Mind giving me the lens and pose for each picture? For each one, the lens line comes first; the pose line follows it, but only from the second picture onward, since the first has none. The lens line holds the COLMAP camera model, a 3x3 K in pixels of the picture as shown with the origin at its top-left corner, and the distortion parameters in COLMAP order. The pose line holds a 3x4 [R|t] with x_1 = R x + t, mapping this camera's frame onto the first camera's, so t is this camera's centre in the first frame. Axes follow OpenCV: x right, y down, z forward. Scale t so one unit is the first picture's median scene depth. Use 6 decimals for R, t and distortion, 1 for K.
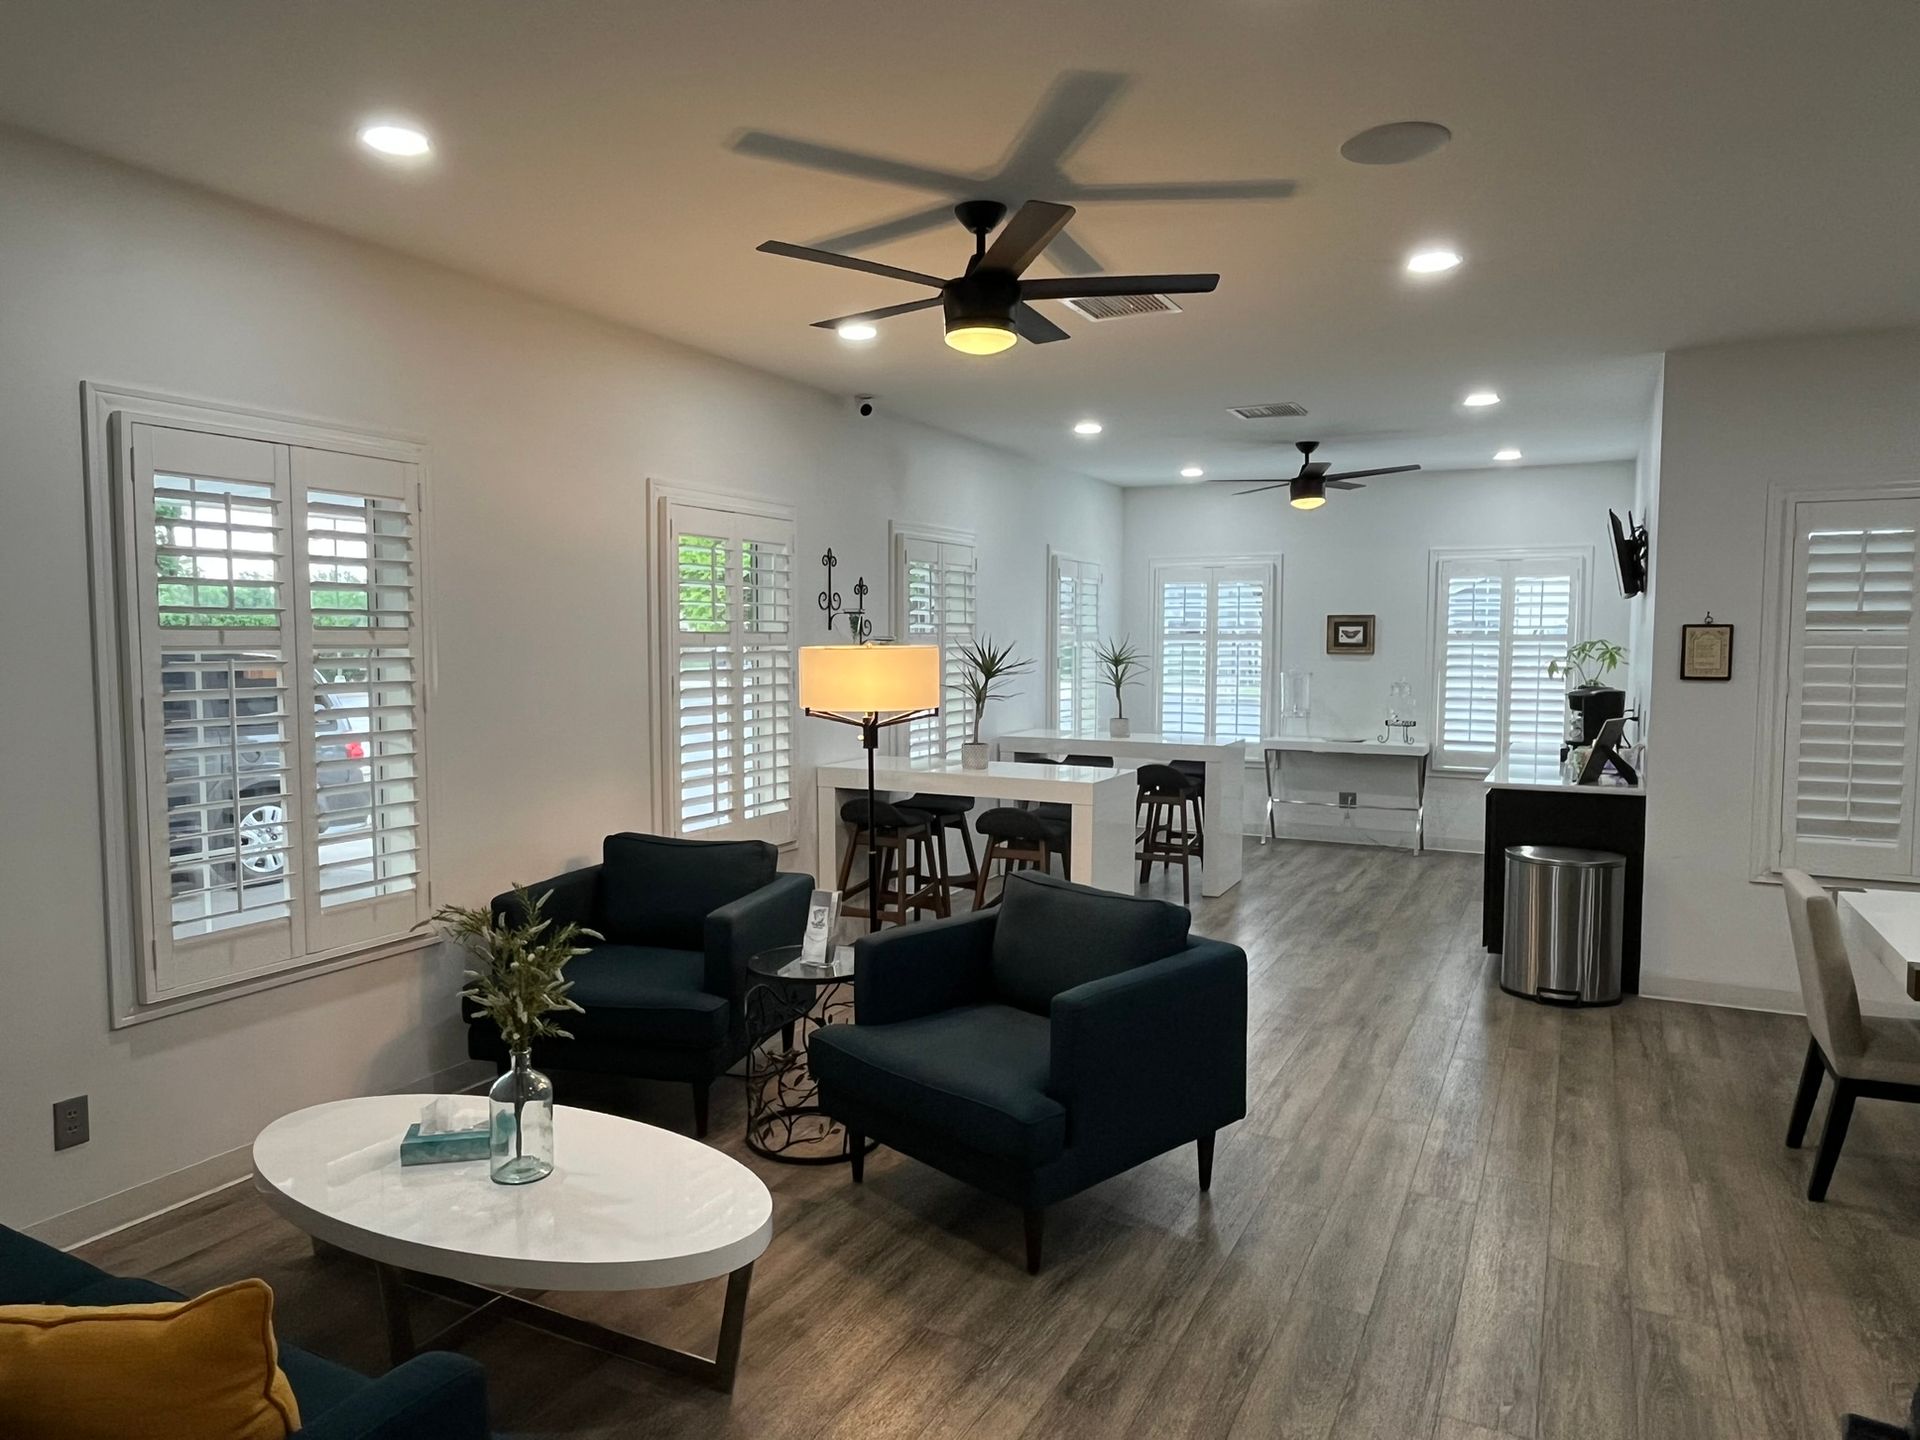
lens RADIAL K [[1234.5, 0, 957.0], [0, 1234.5, 719.3], [0, 0, 1]] dist [-0.008500, -0.002262]
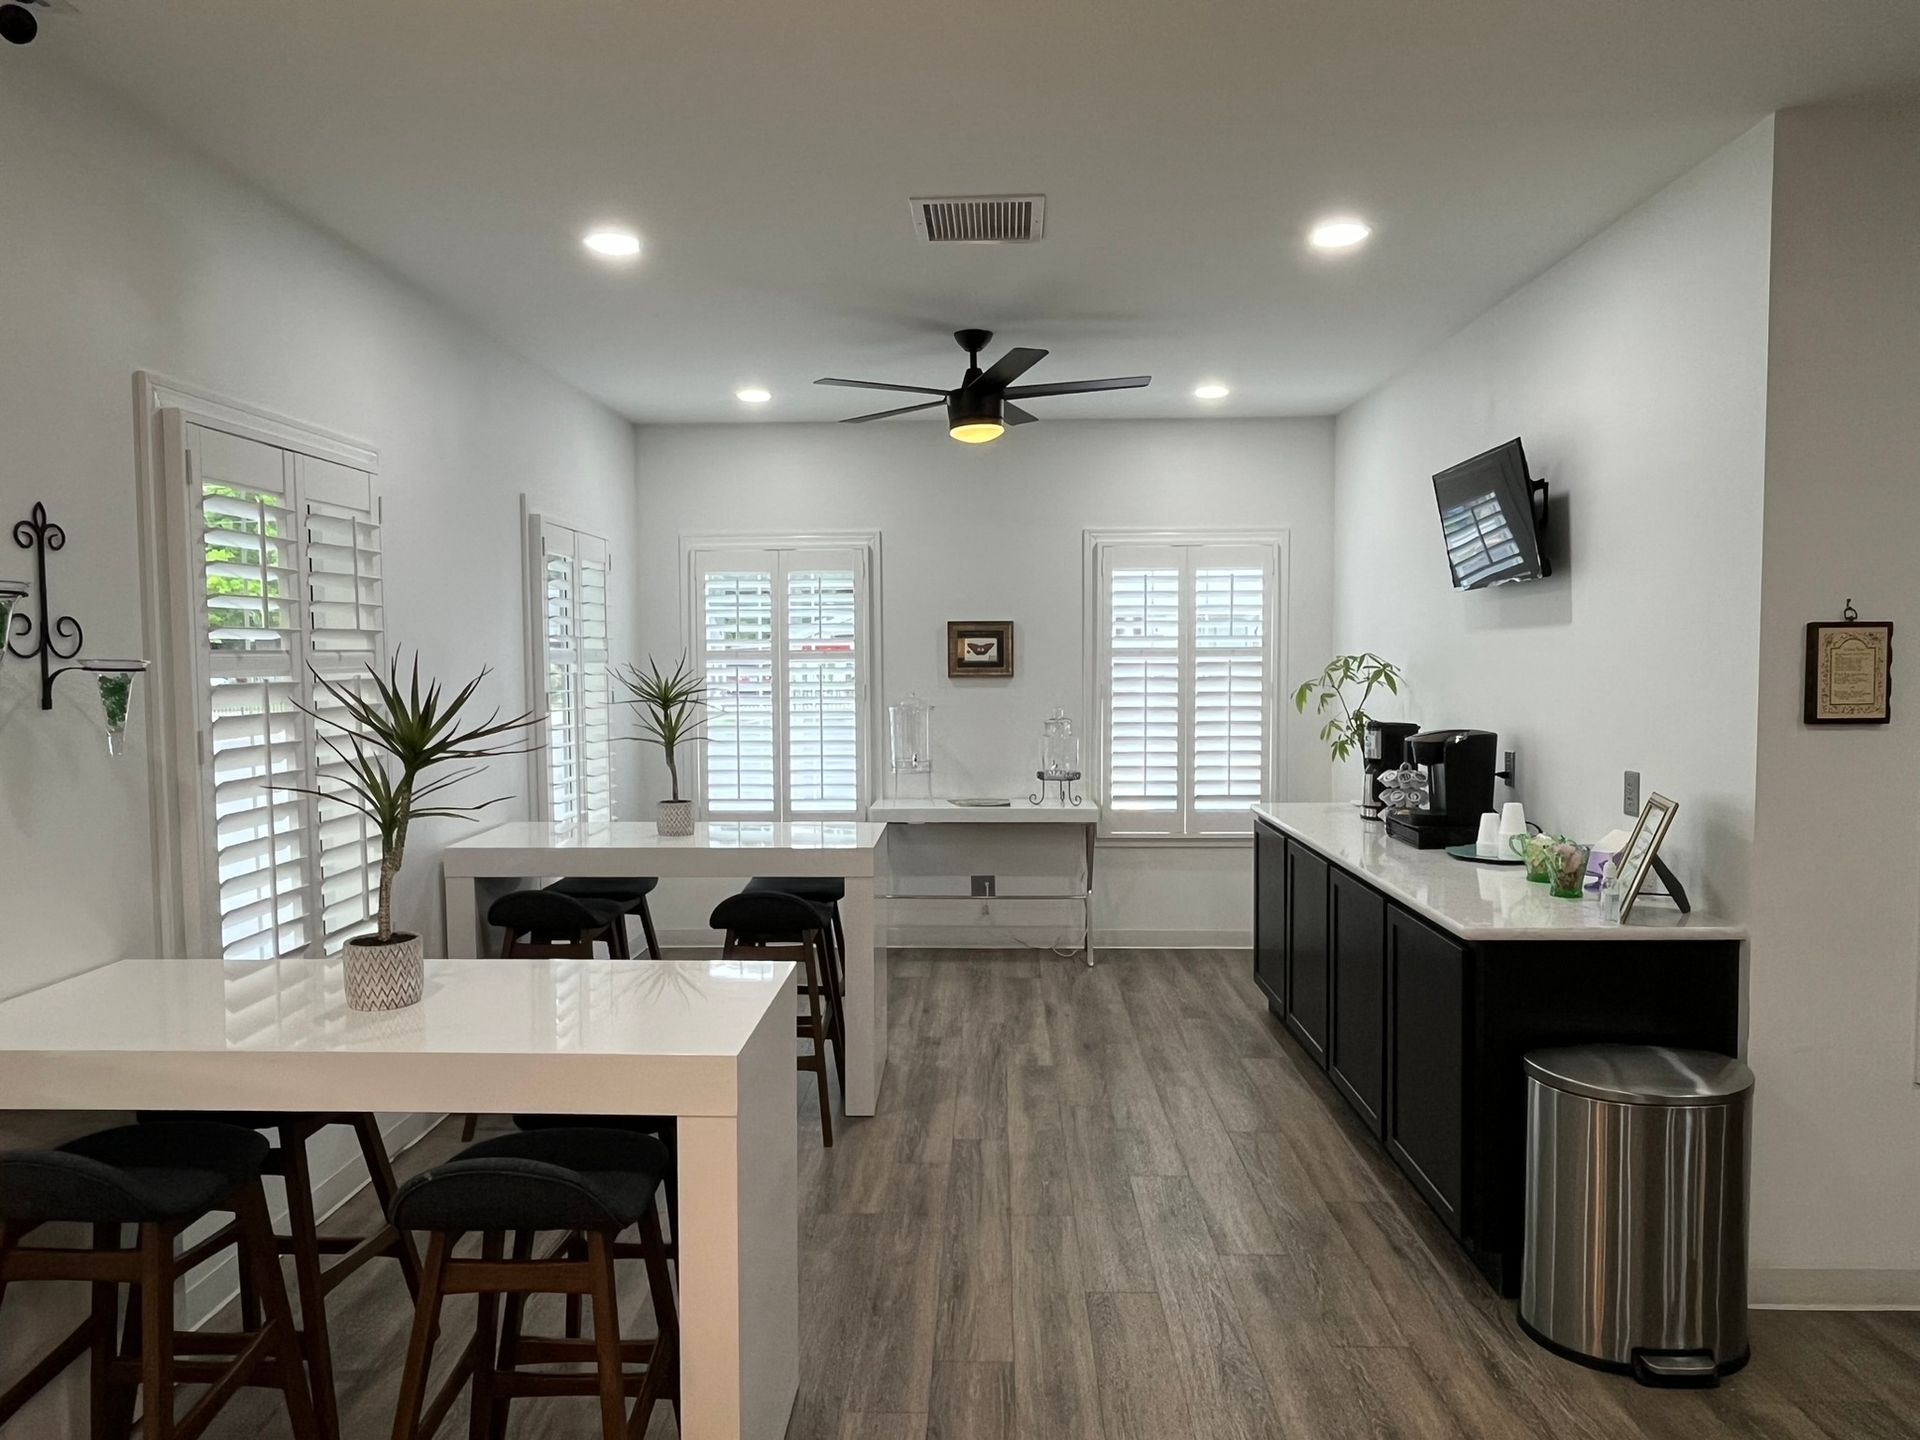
lens RADIAL K [[1234.5, 0, 952.6], [0, 1234.5, 726.1], [0, 0, 1]] dist [-0.008500, -0.002262]
pose [[0.906603, -0.032558, 0.420727, 0.011040], [0.036778, 0.999322, -0.001918, -0.026080], [-0.420379, 0.017212, 0.907185, 0.393876]]
